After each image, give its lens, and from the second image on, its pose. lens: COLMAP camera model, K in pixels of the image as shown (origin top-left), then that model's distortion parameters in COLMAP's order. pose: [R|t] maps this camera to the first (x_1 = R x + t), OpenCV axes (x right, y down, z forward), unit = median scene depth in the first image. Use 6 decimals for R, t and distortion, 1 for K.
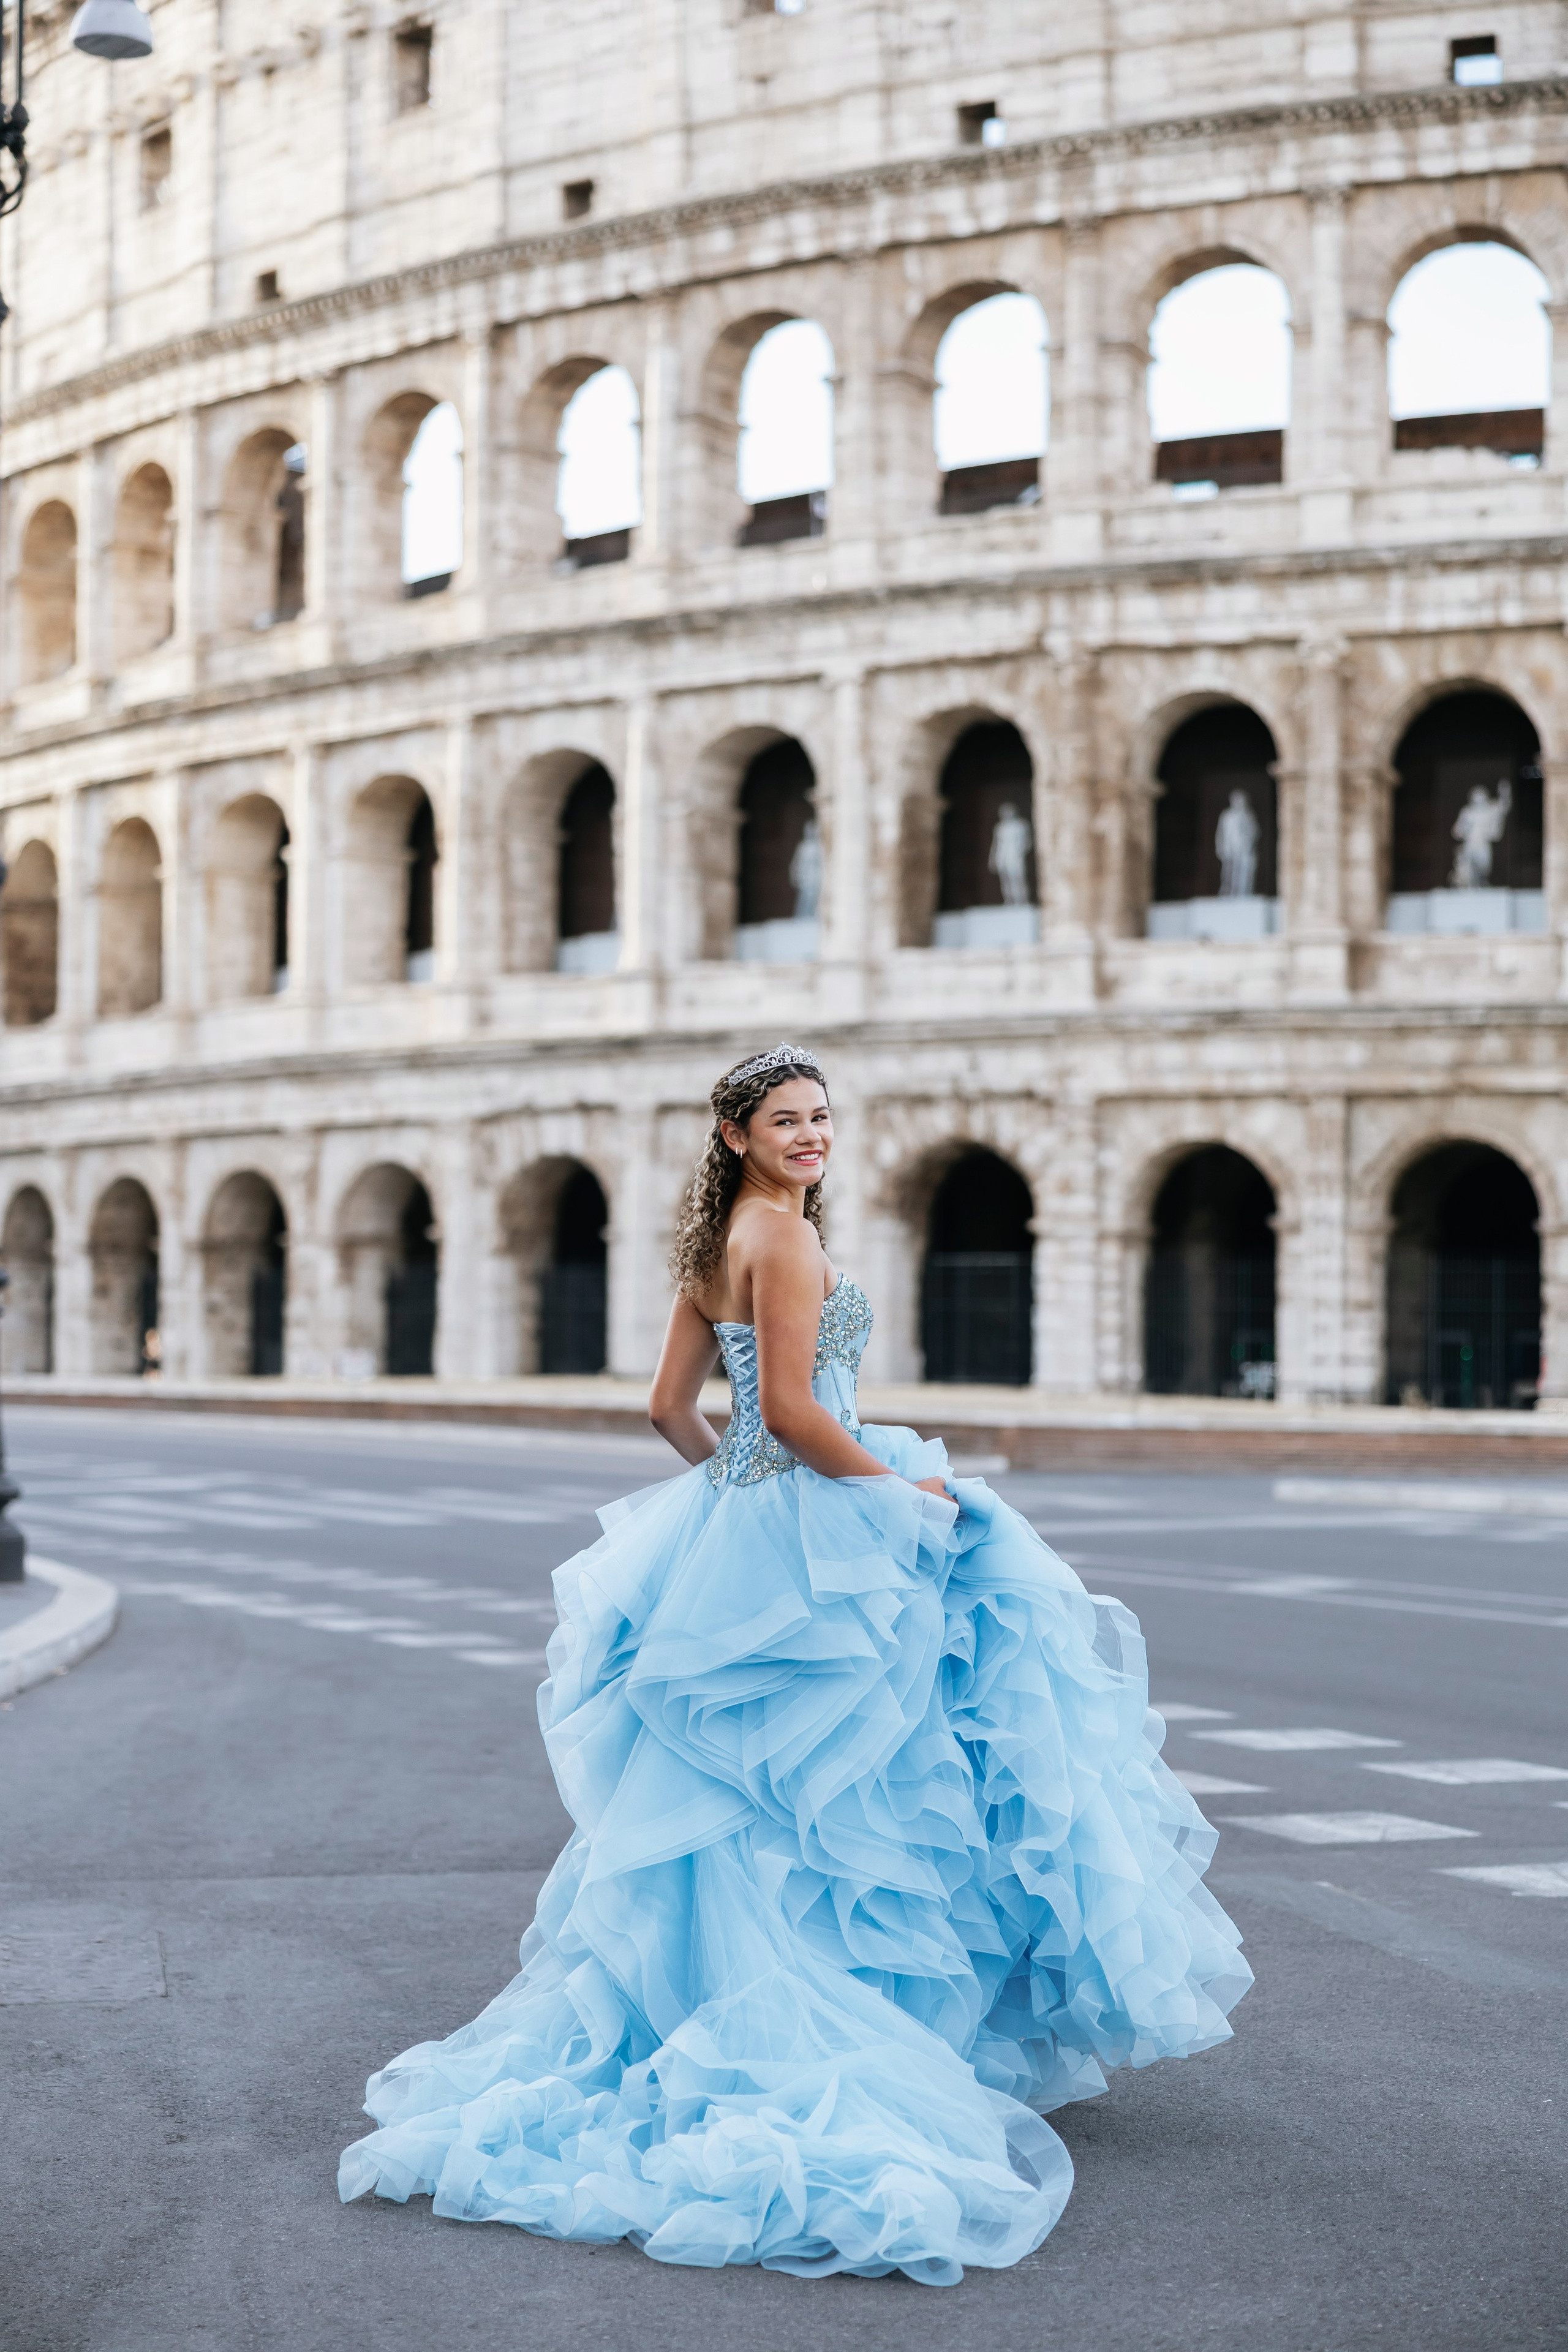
lens RADIAL K [[3934.5, 0, 787.2], [0, 3934.5, 1189.0], [0, 0, 1]] dist [-0.034270, 0.000000]
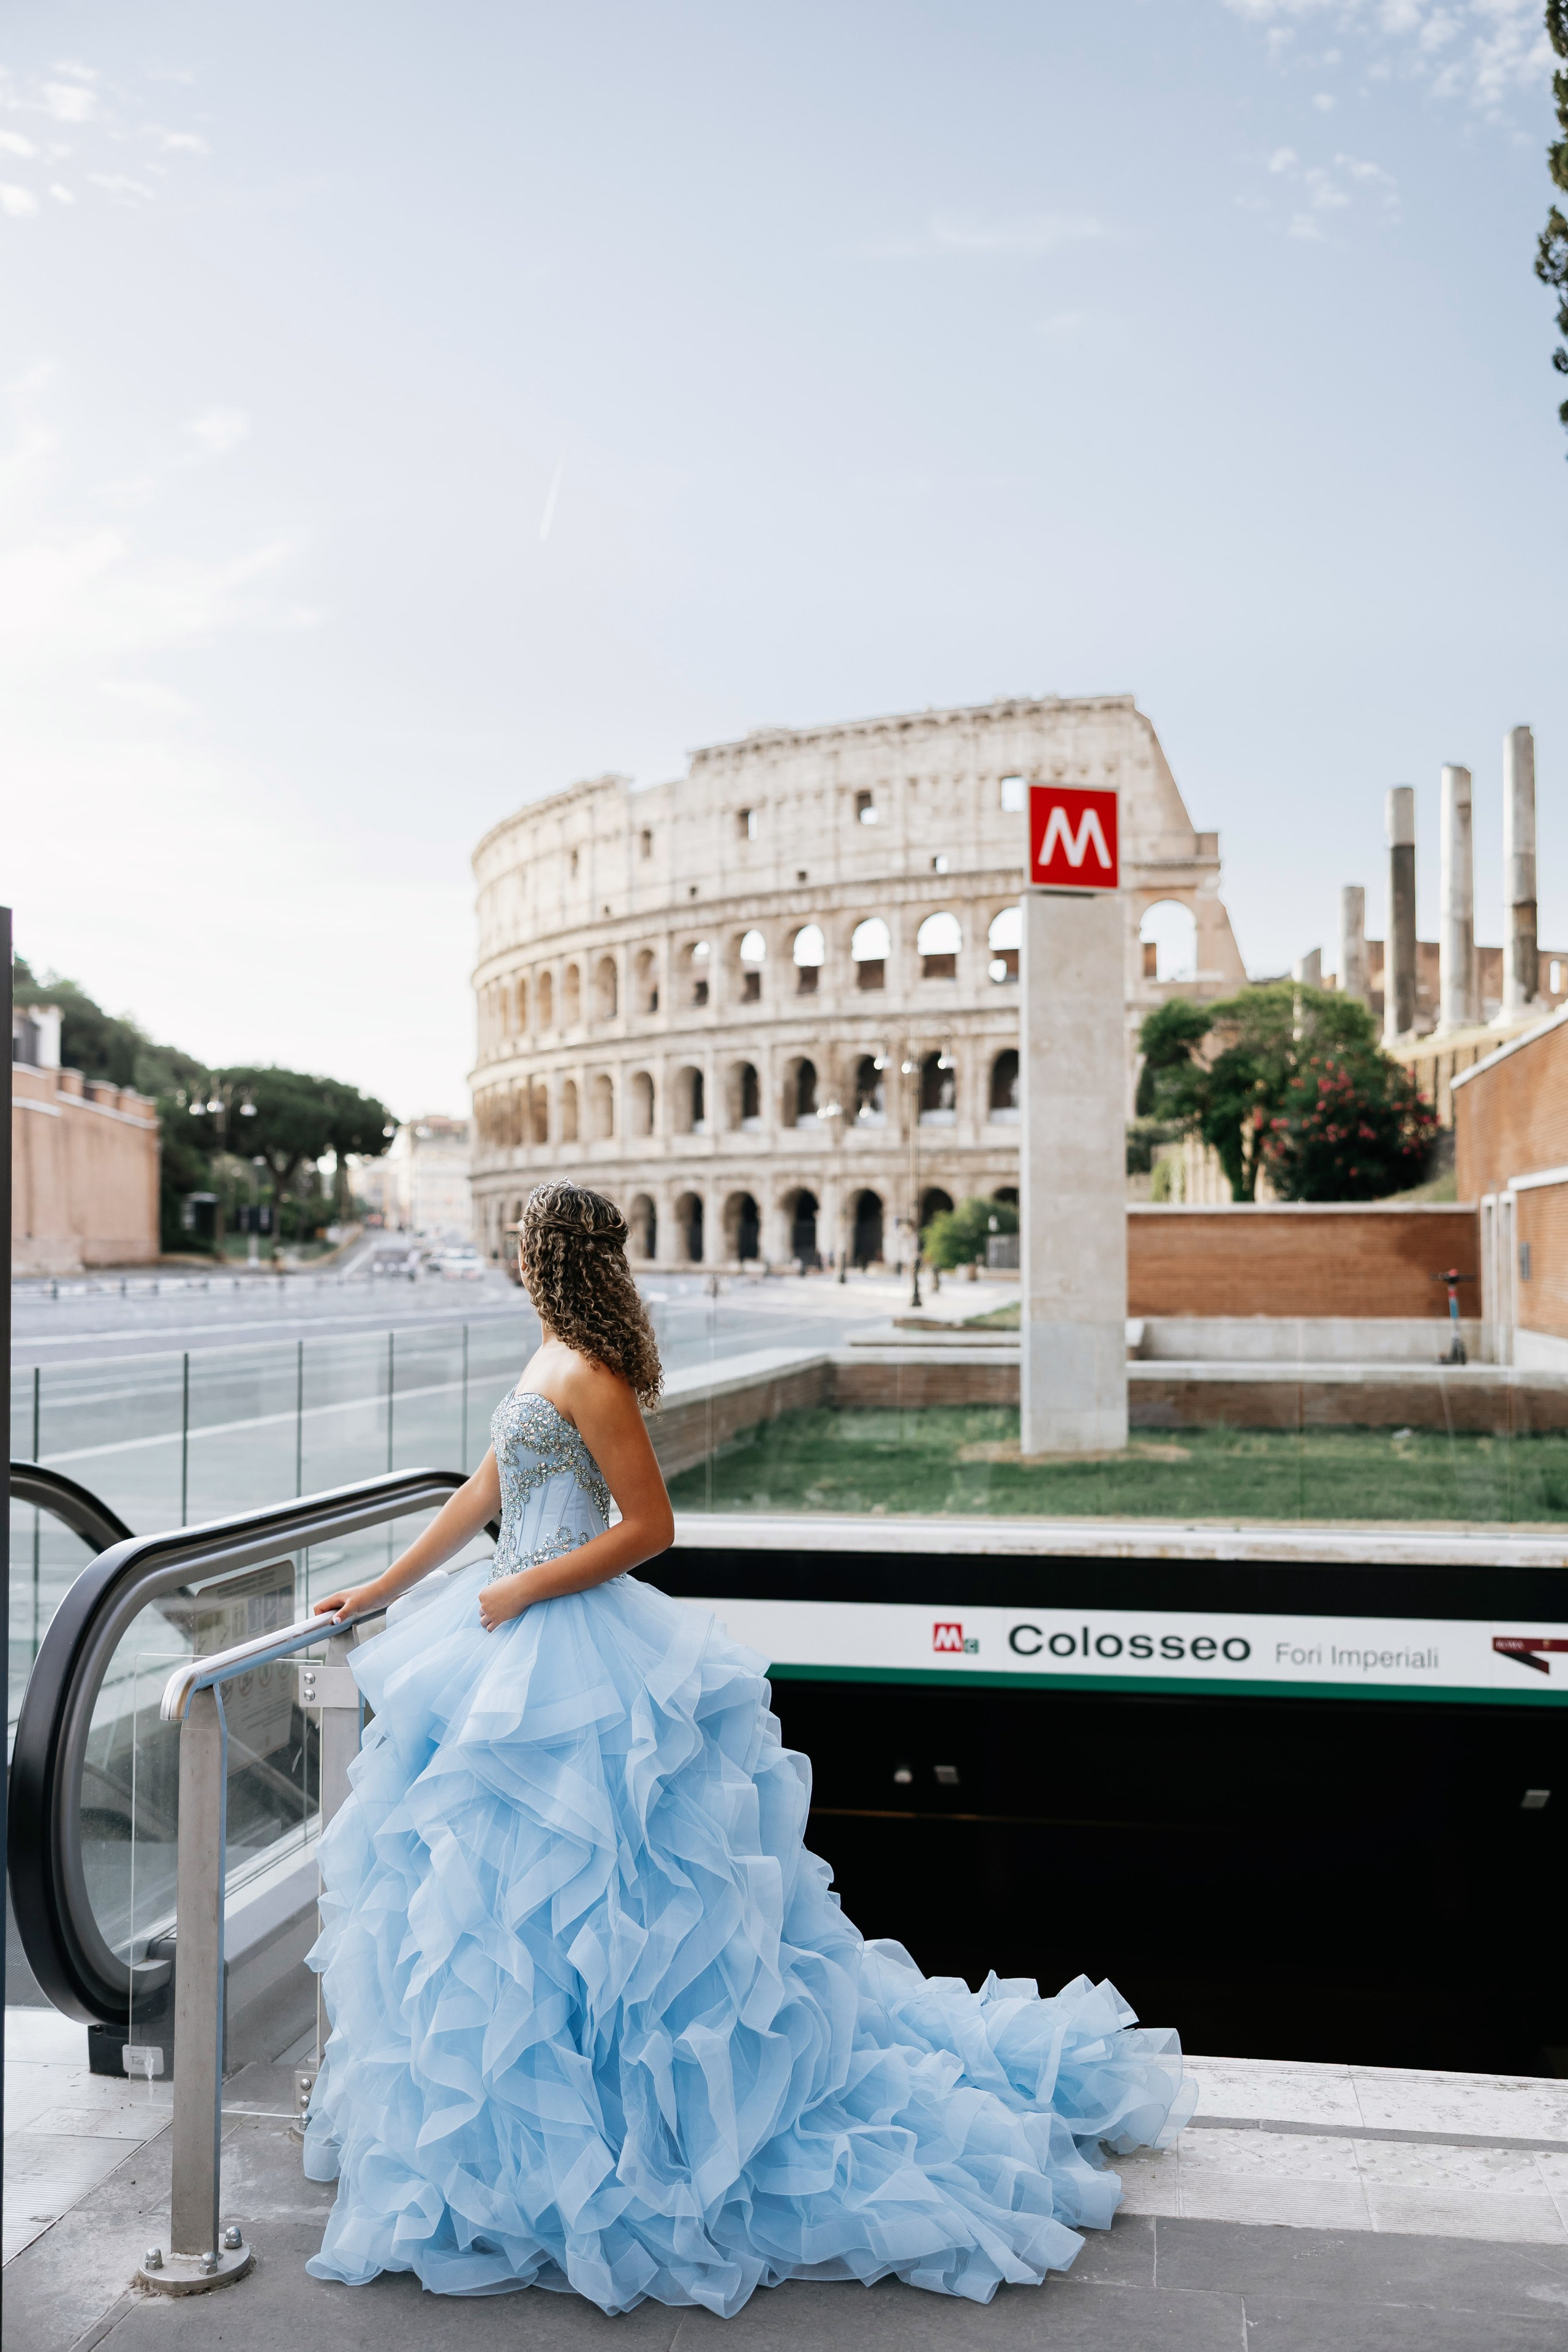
lens RADIAL K [[2288.1, 0, 773.0], [0, 2288.1, 1186.3], [0, 0, 1]] dist [0.014888, 0.000000]
pose [[0.989389, -0.010898, -0.144883, 0.282211], [0.013076, 0.999815, 0.014094, -0.037988], [0.144703, -0.015839, 0.989348, -0.851494]]
